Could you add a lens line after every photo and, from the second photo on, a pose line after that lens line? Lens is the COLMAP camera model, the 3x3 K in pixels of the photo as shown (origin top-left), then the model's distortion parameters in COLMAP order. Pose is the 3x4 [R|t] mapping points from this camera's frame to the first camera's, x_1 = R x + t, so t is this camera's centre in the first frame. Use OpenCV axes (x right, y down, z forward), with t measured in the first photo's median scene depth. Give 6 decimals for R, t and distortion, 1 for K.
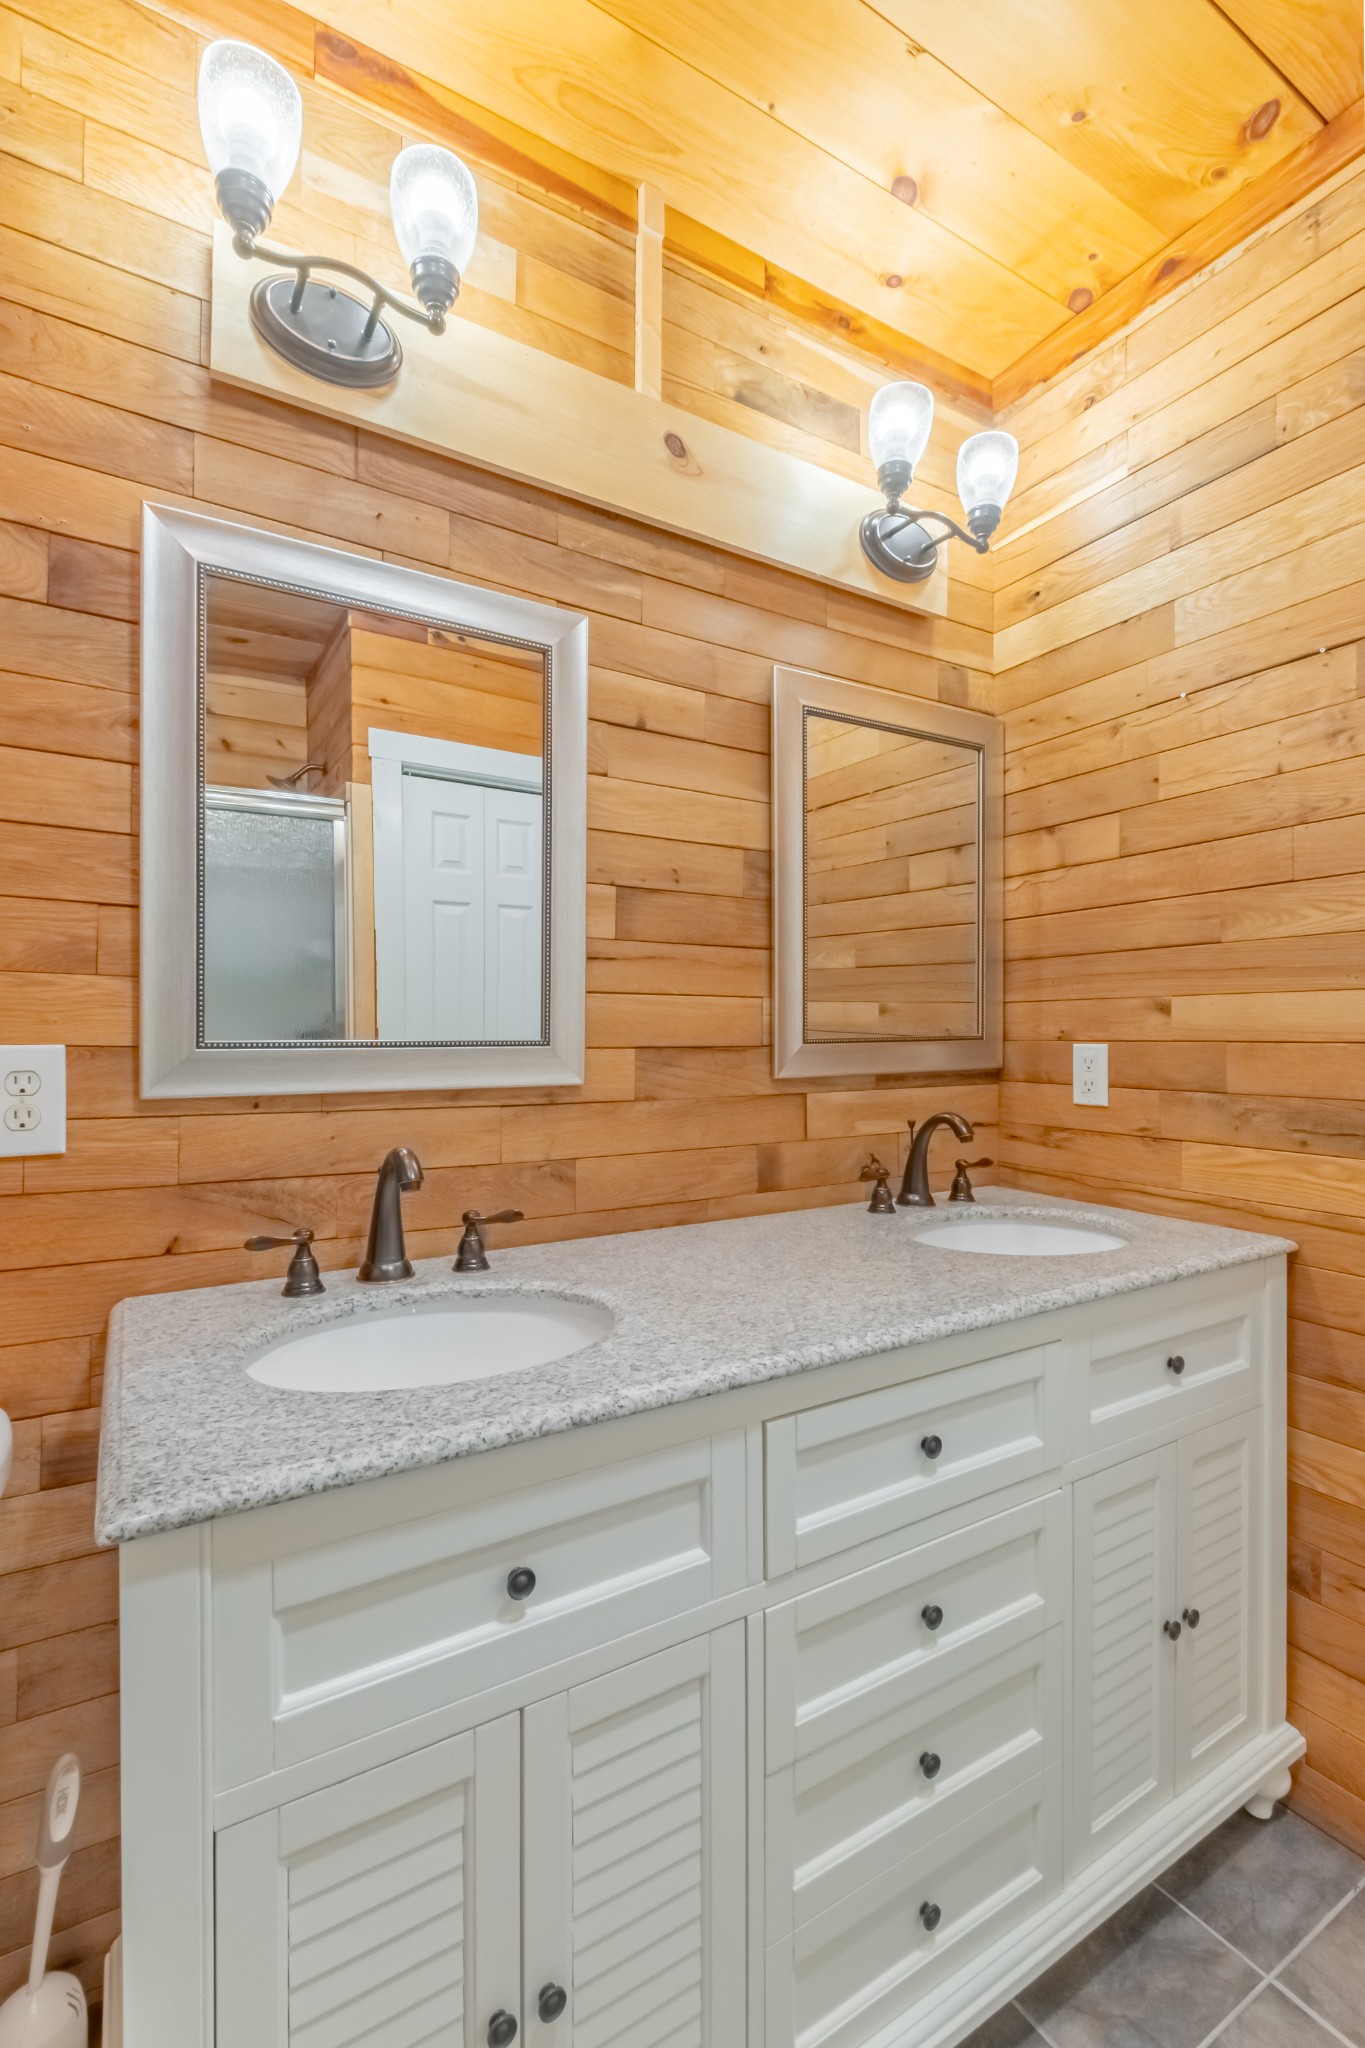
lens RADIAL K [[896.6, 0, 675.8], [0, 896.6, 1032.2], [0, 0, 1]] dist [-0.002807, -0.002480]
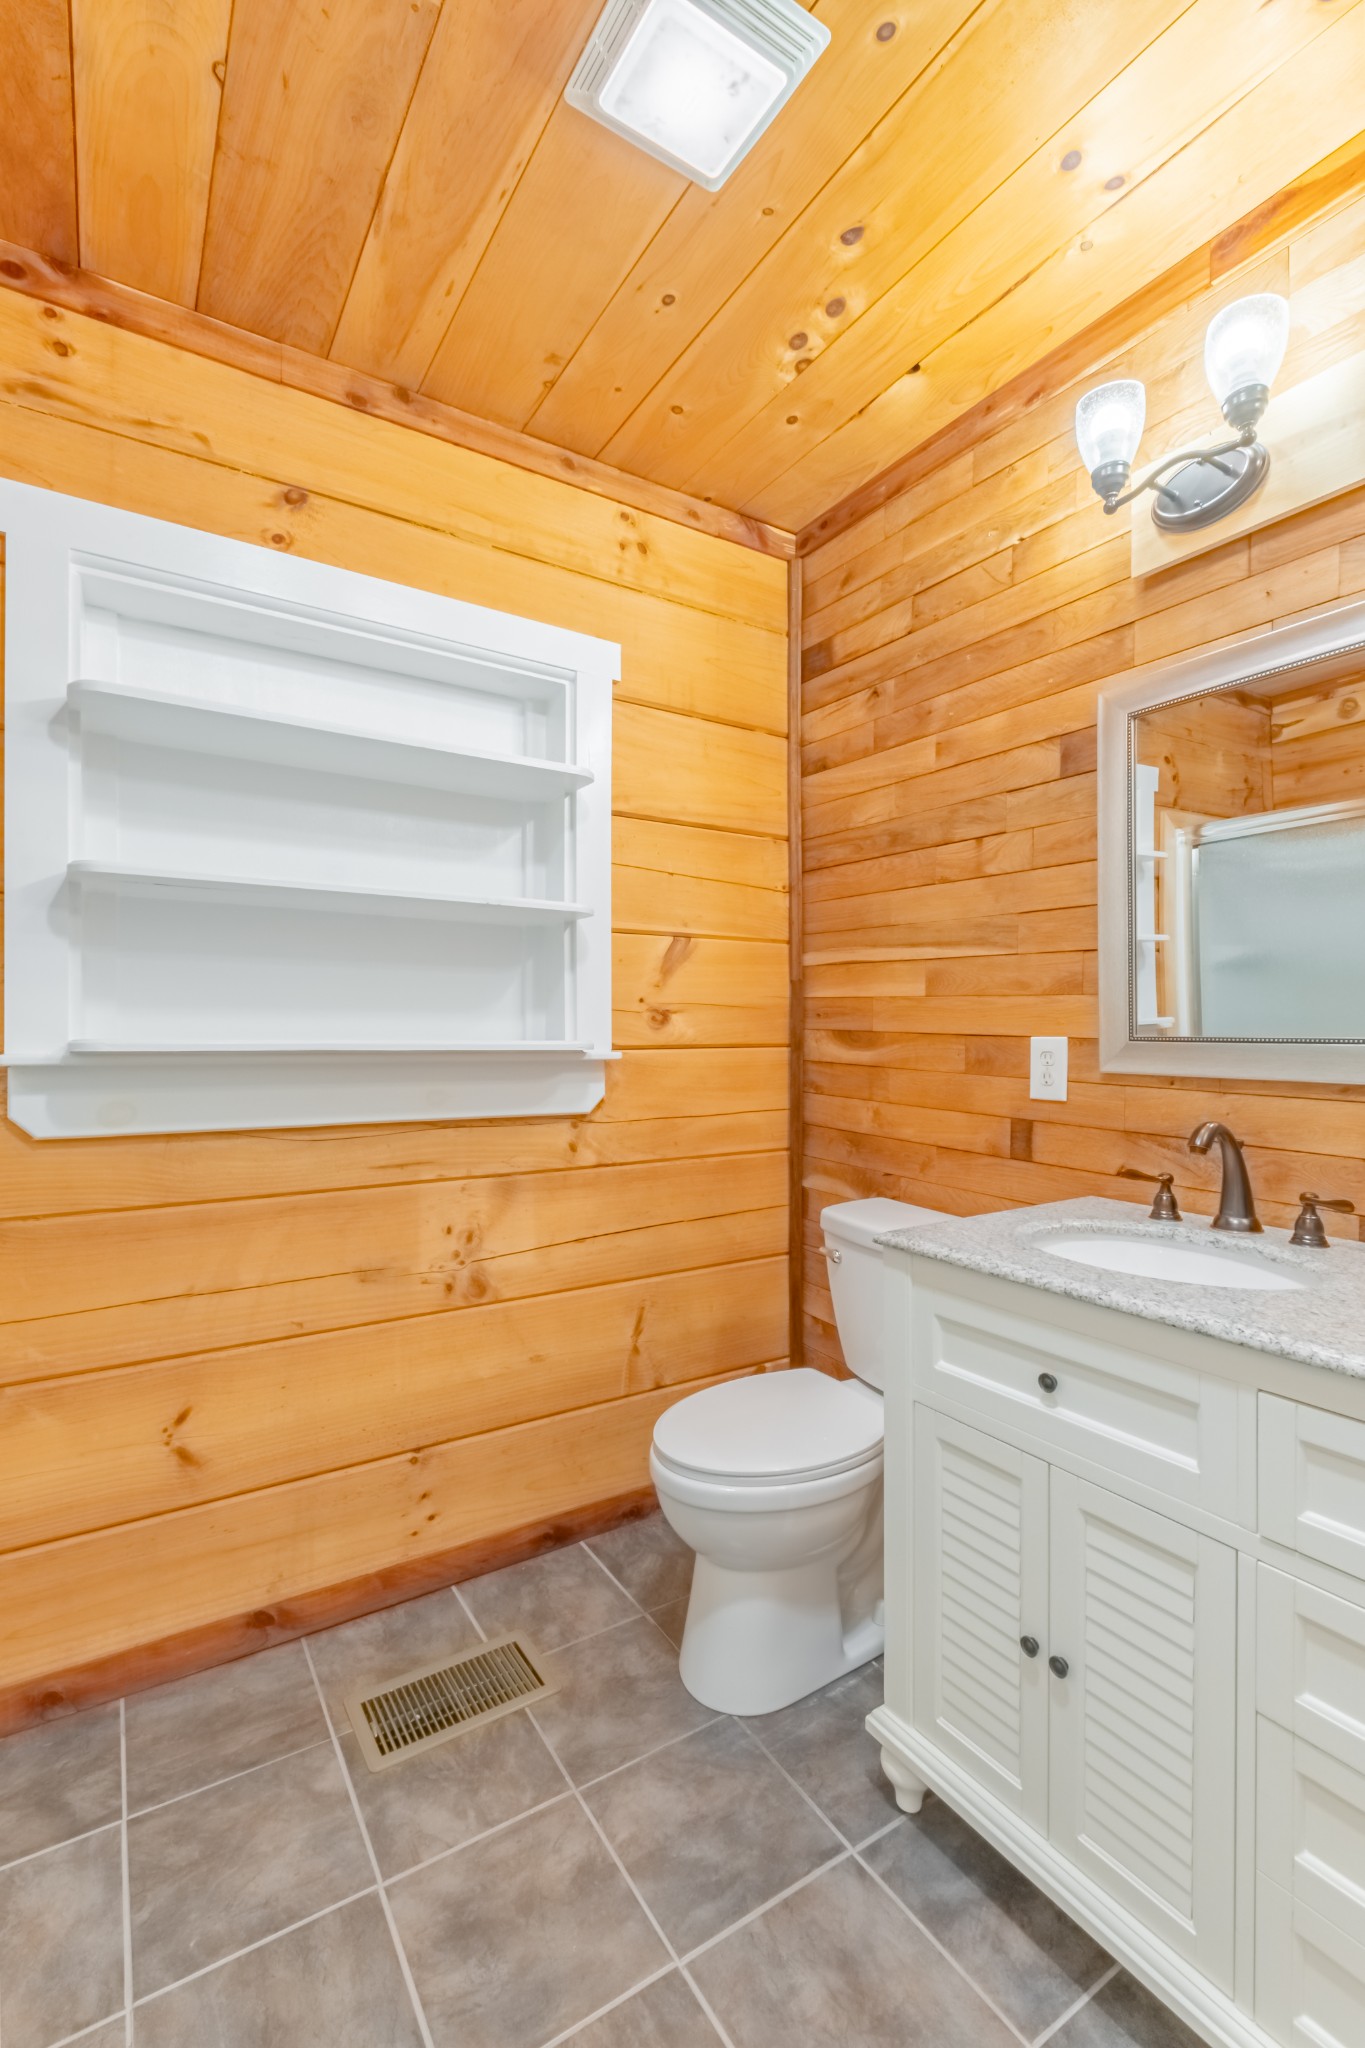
lens RADIAL K [[896.6, 0, 675.1], [0, 896.6, 1025.1], [0, 0, 1]] dist [-0.002807, -0.002480]
pose [[0.030395, 0.002114, -0.999536, 0.961311], [0.003556, 0.999991, 0.002223, -0.014622], [0.999532, -0.003622, 0.030388, 0.207052]]
